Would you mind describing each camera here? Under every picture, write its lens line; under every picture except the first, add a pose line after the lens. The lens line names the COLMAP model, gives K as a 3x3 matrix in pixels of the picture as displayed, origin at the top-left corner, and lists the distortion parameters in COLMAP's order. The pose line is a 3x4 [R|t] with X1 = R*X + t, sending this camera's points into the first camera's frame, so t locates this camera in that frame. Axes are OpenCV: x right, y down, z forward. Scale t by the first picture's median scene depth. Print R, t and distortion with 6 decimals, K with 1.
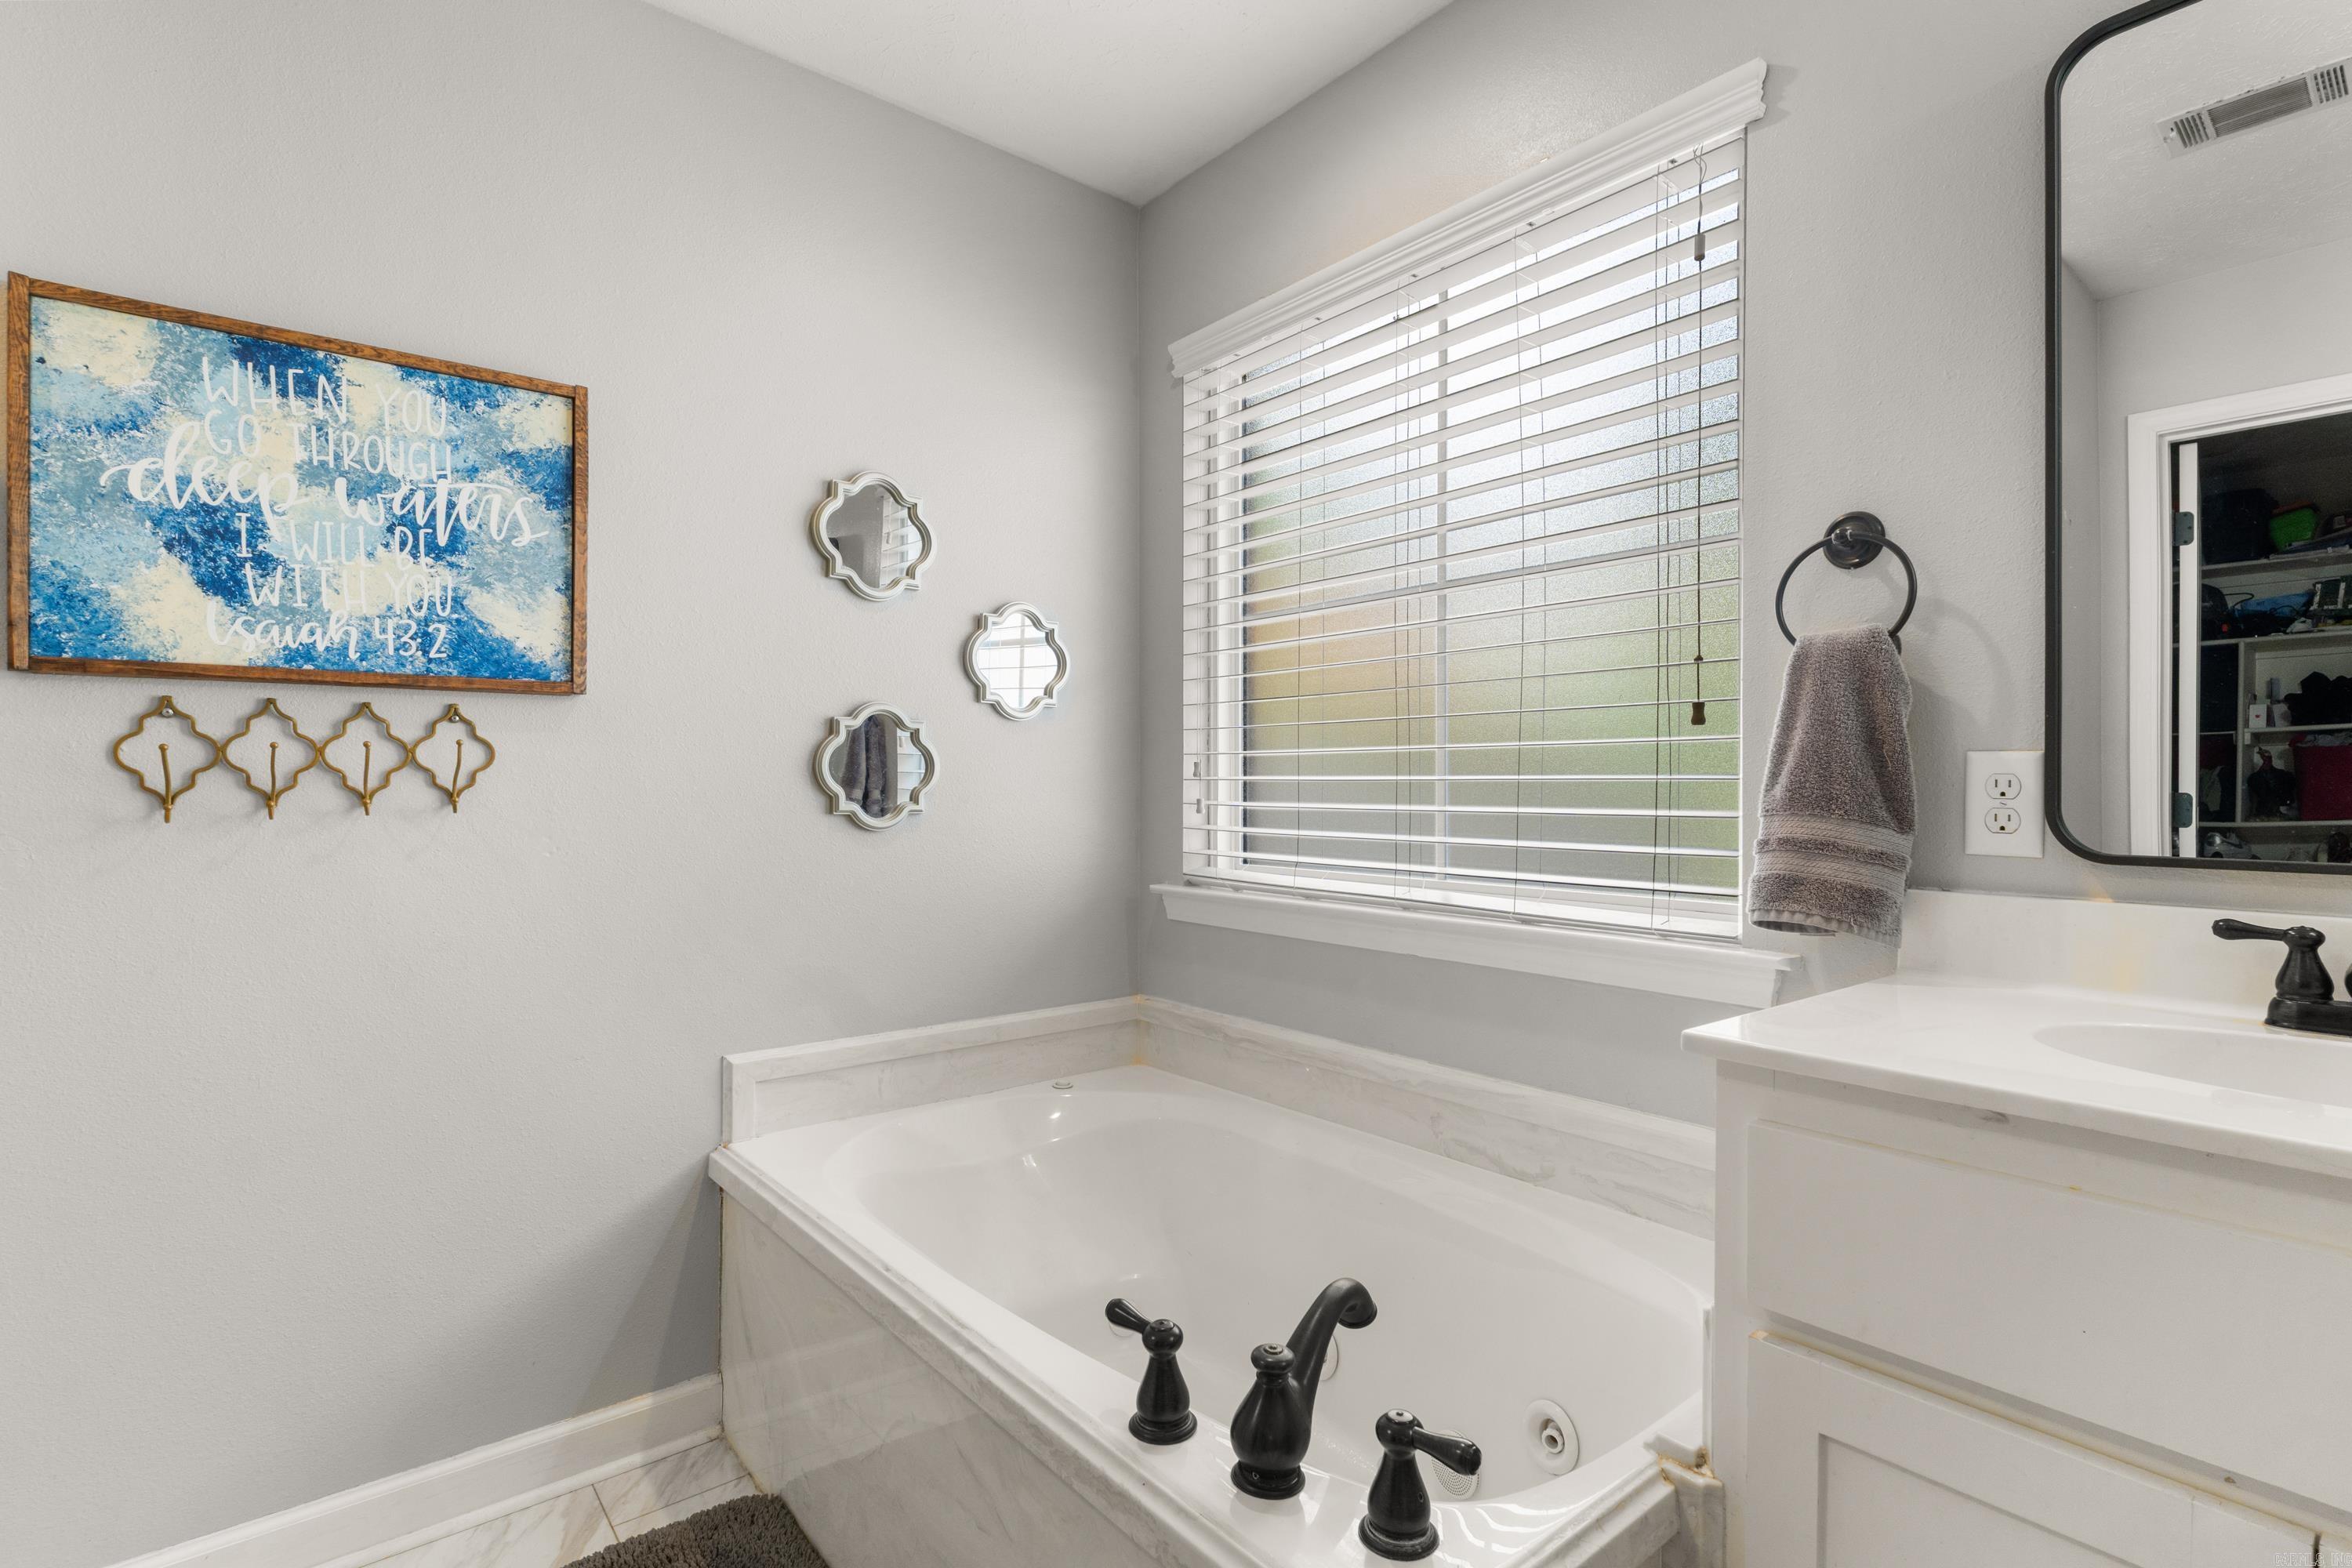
lens RADIAL K [[1097.0, 0, 1168.4], [0, 1097.0, 787.0], [0, 0, 1]] dist [-0.014774, 0.001033]
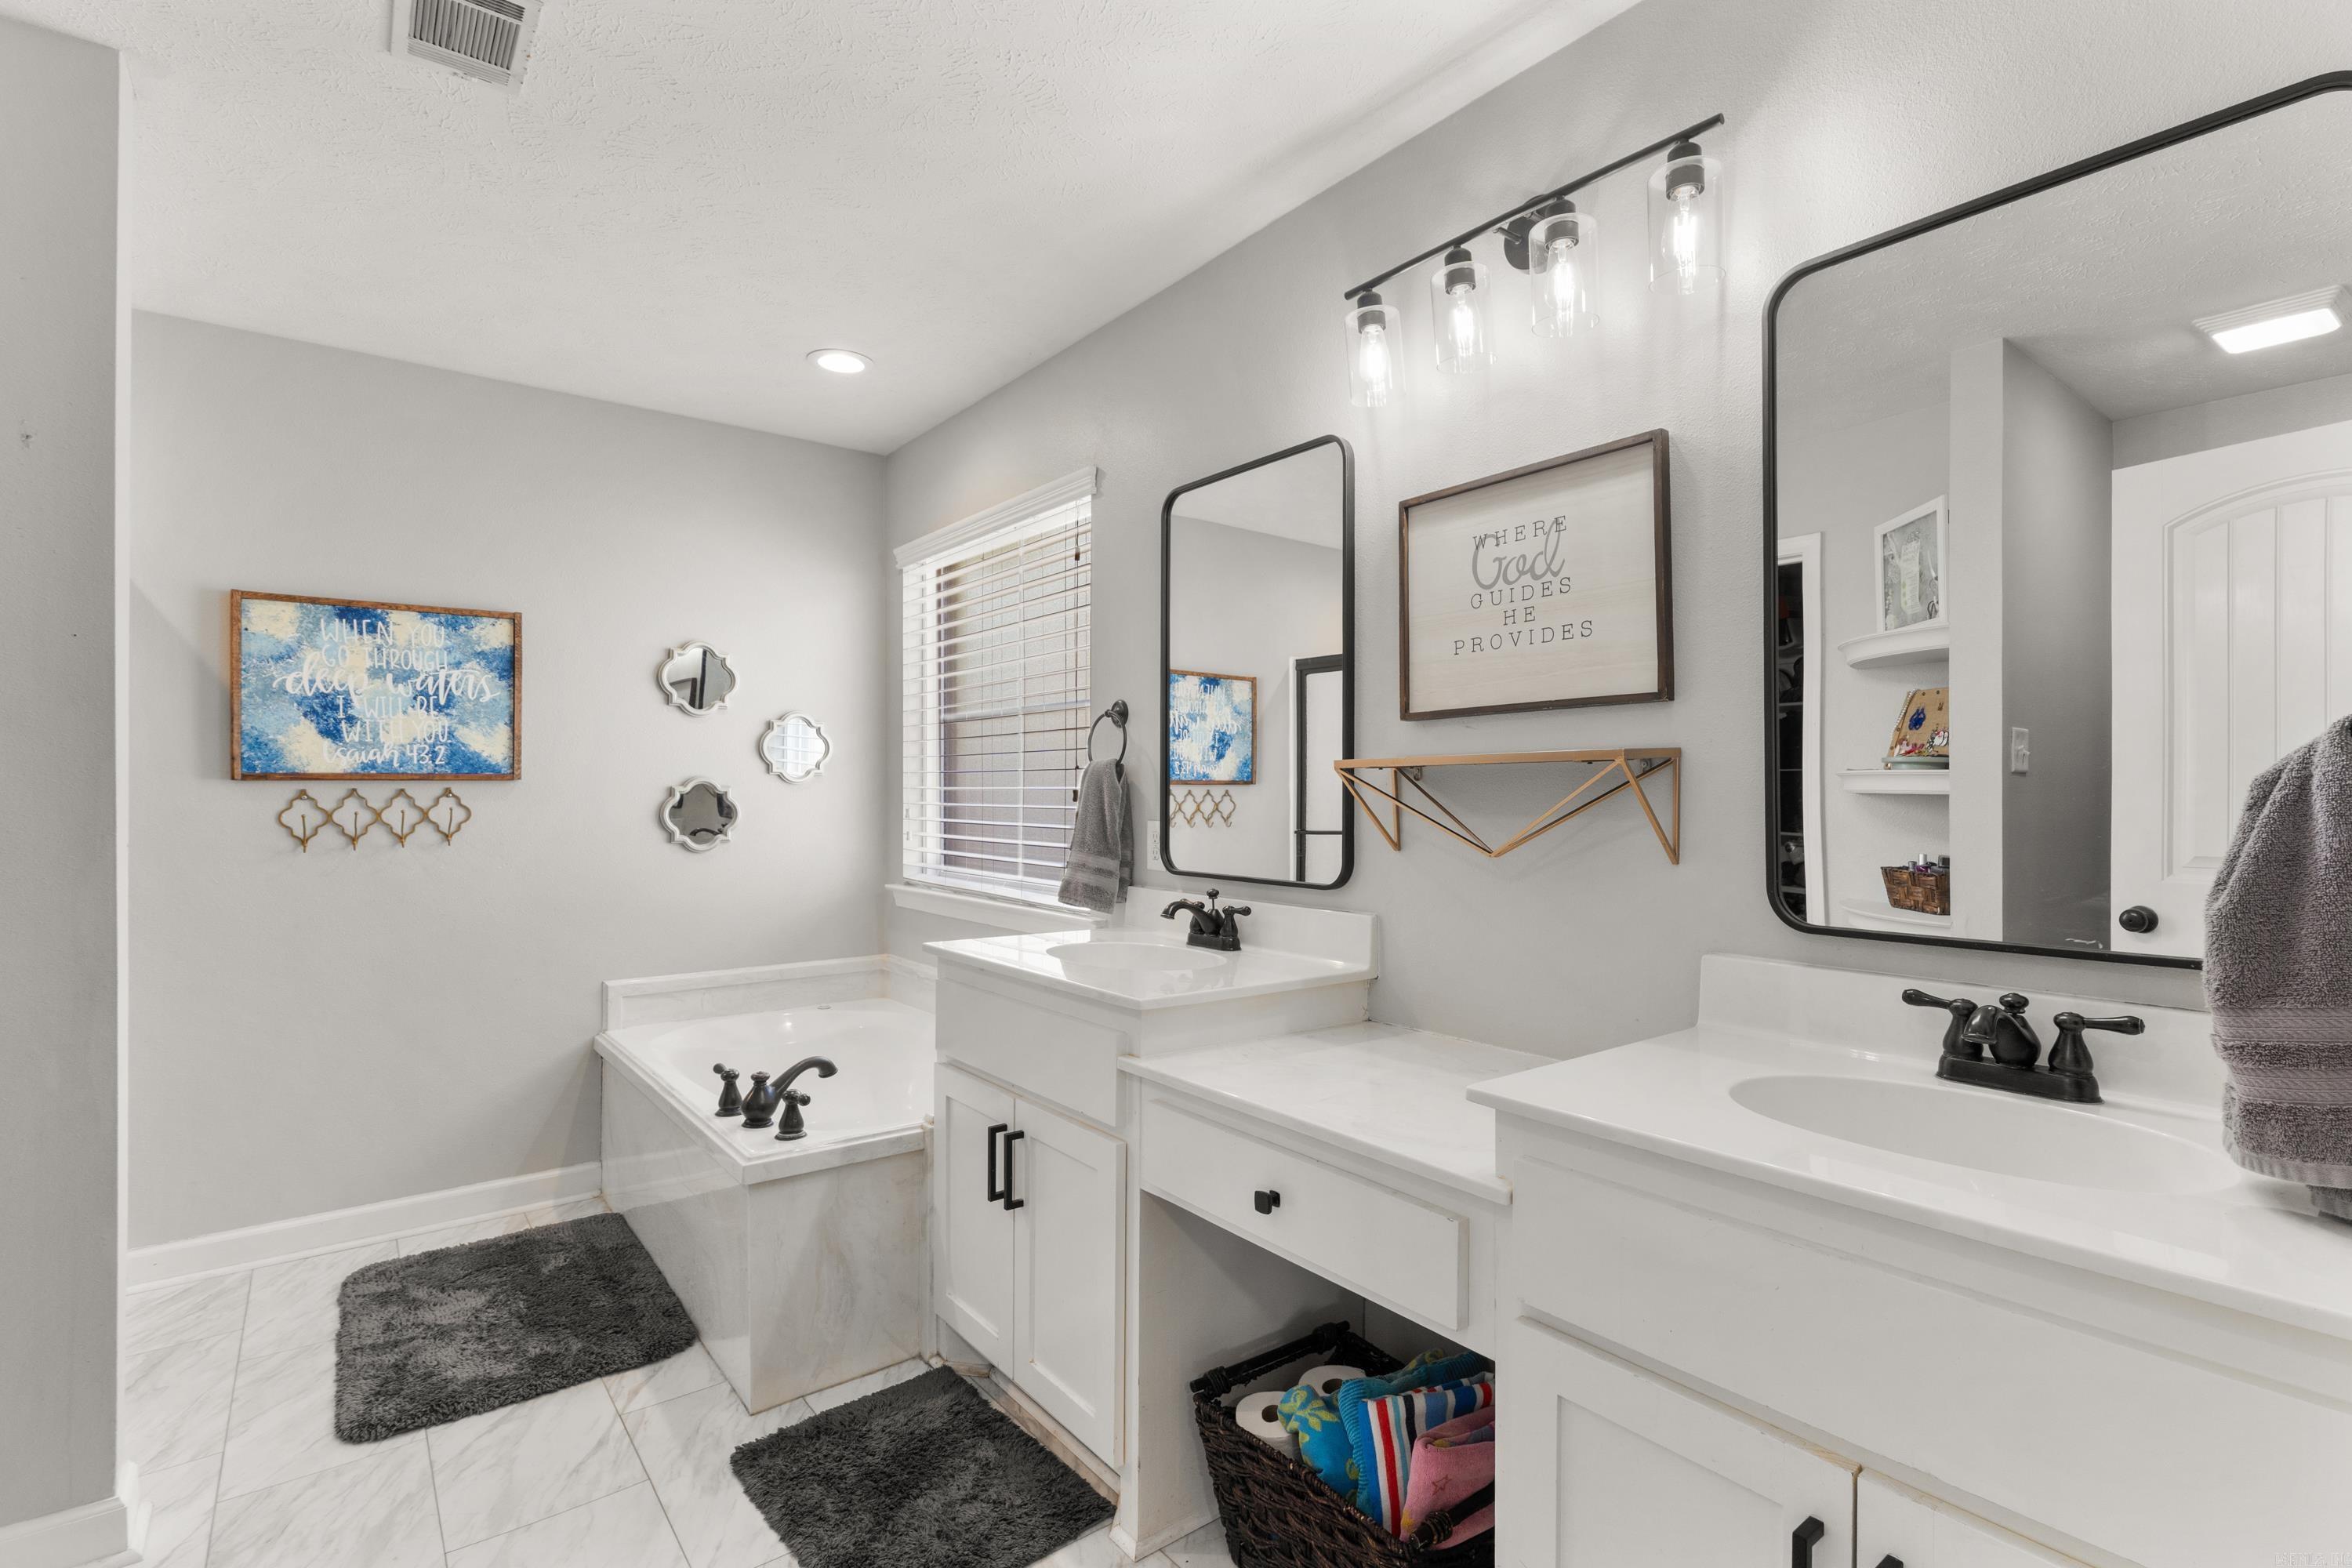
lens RADIAL K [[1097.0, 0, 1180.9], [0, 1097.0, 787.2], [0, 0, 1]] dist [-0.014774, 0.001033]
pose [[0.999730, -0.001317, -0.023196, 0.648968], [0.001260, 0.999996, -0.002472, -0.070334], [0.023199, 0.002442, 0.999728, -0.848262]]
